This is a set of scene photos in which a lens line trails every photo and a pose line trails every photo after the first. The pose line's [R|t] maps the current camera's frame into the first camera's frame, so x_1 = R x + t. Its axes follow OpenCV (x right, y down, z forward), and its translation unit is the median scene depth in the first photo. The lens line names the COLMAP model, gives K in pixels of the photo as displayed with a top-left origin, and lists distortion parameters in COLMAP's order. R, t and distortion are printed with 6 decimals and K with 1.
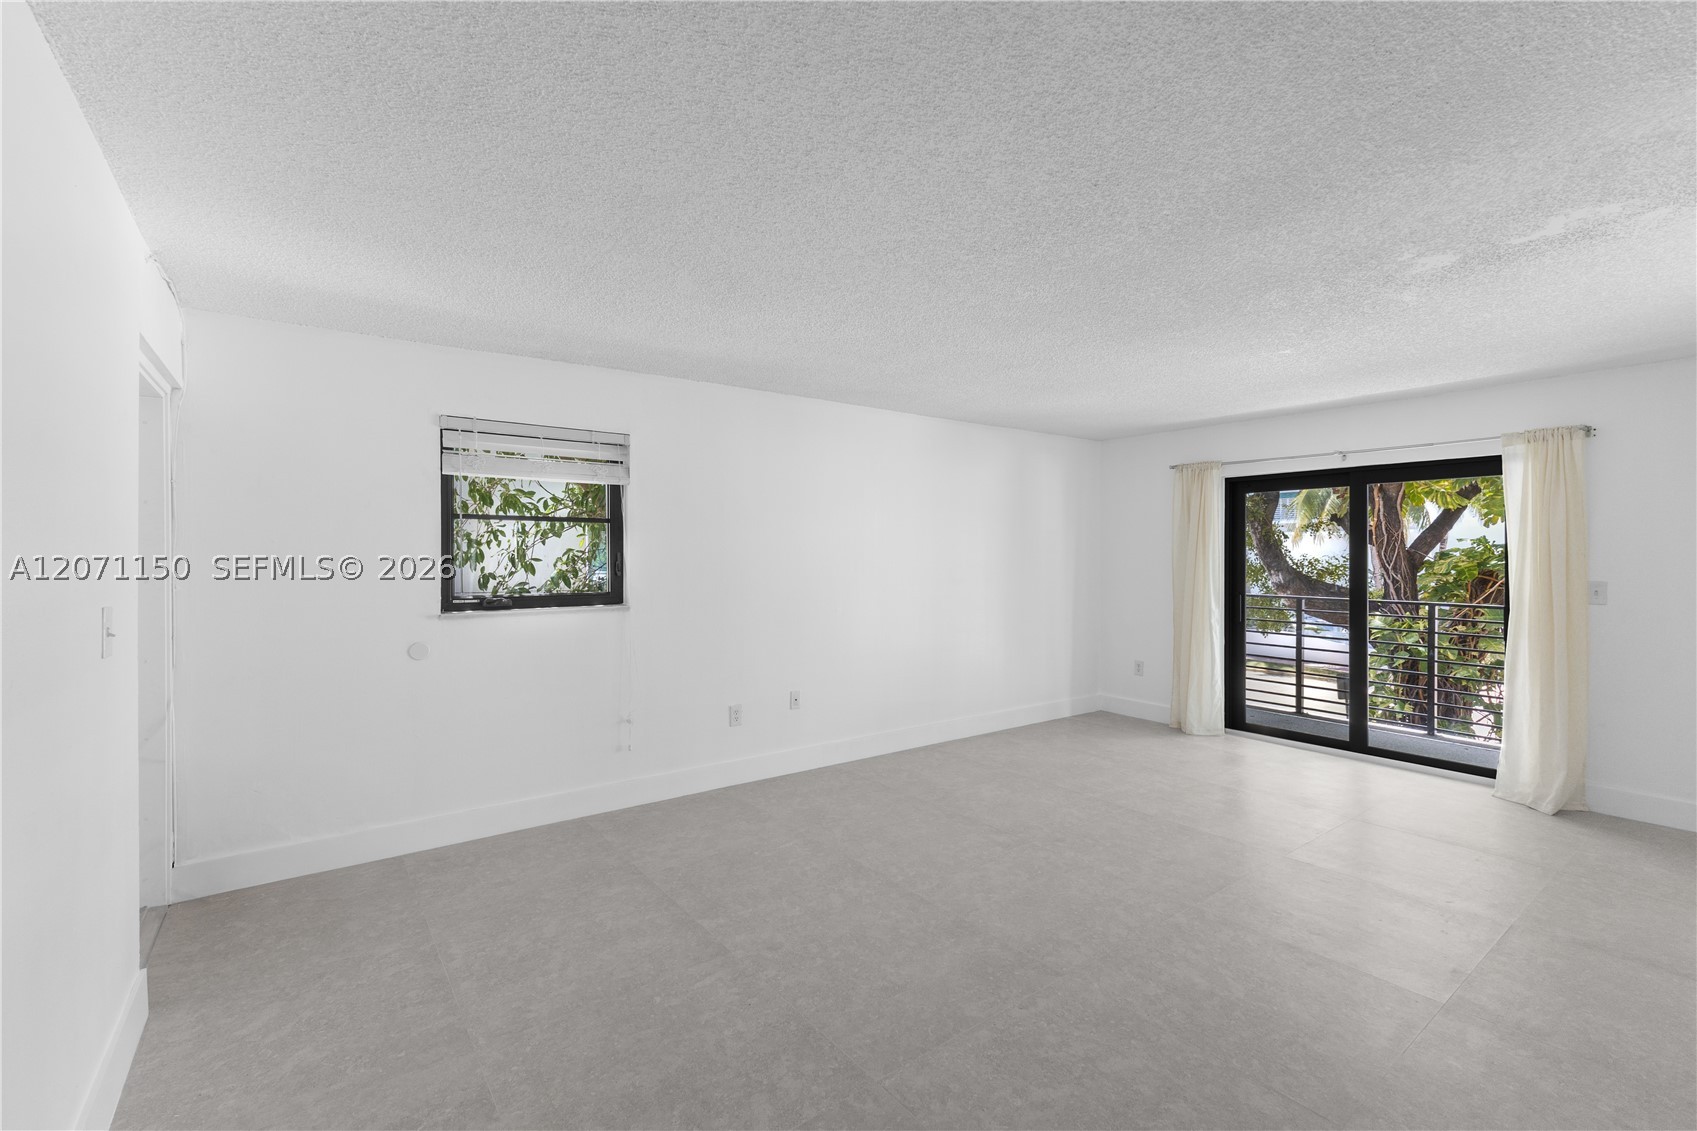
lens RADIAL K [[732.1, 0, 854.1], [0, 732.1, 561.1], [0, 0, 1]] dist [0.002065, 0.000052]
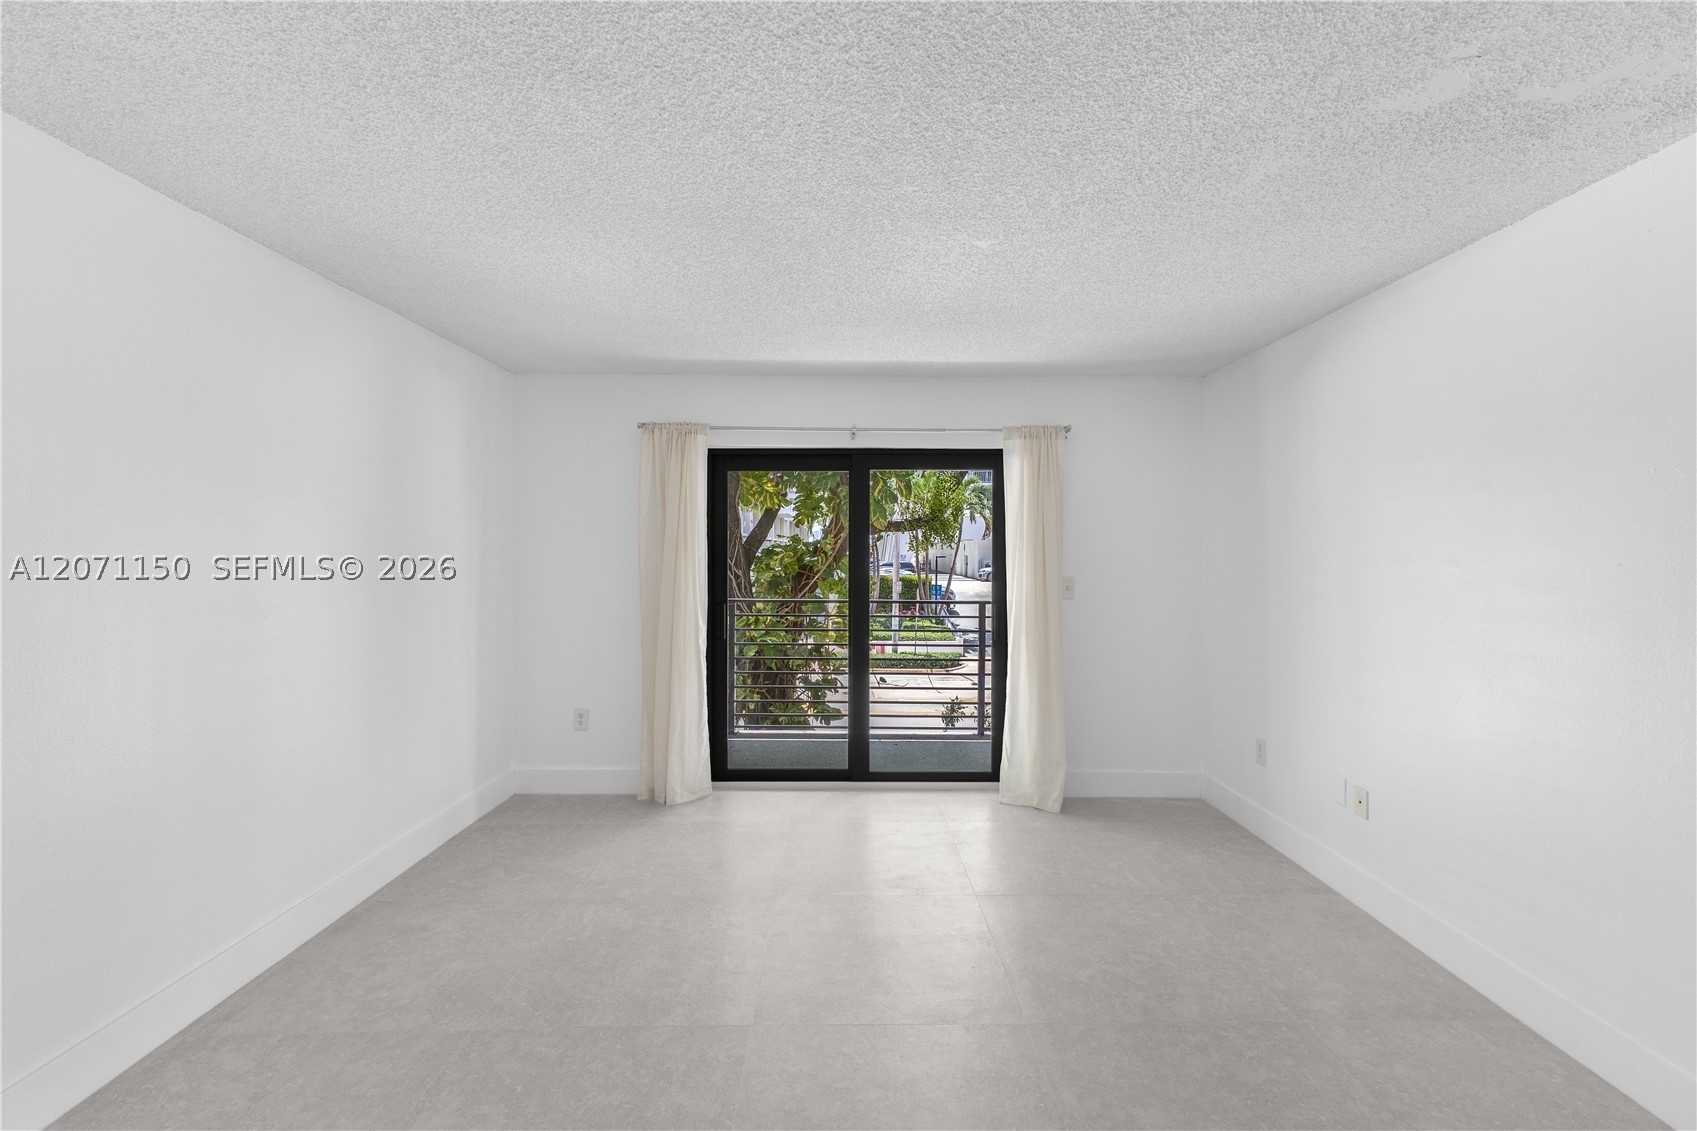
lens RADIAL K [[729.9, 0, 854.4], [0, 729.9, 560.8], [0, 0, 1]] dist [0.016253, -0.005338]
pose [[0.584417, -0.010865, 0.811381, -0.012185], [0.006964, 0.999941, 0.008373, -0.005460], [-0.811424, 0.000757, 0.584458, 0.531092]]
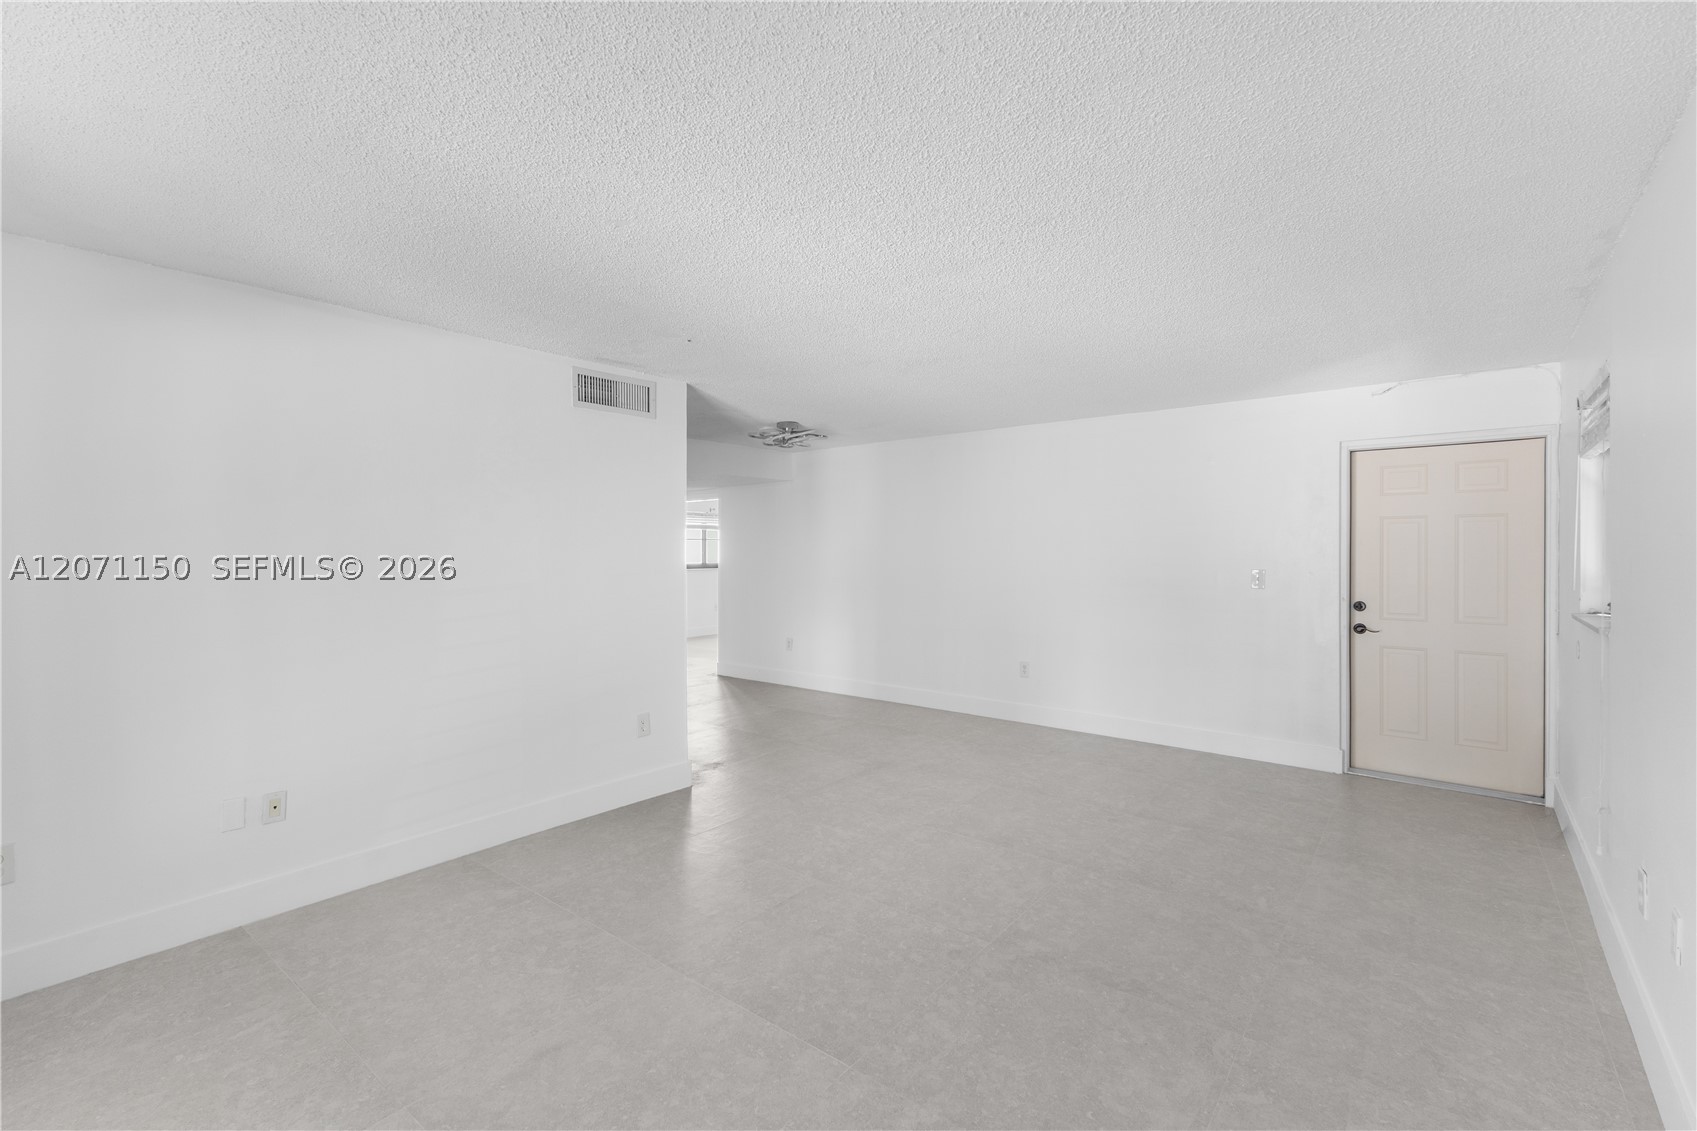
lens RADIAL K [[765.5, 0, 865.5], [0, 765.5, 558.0], [0, 0, 1]] dist [0.002220, -0.000244]
pose [[-0.959535, 0.007272, -0.281497, 0.430242], [0.001417, 0.999779, 0.020997, -0.013616], [0.281587, 0.019748, -0.959332, 1.266187]]
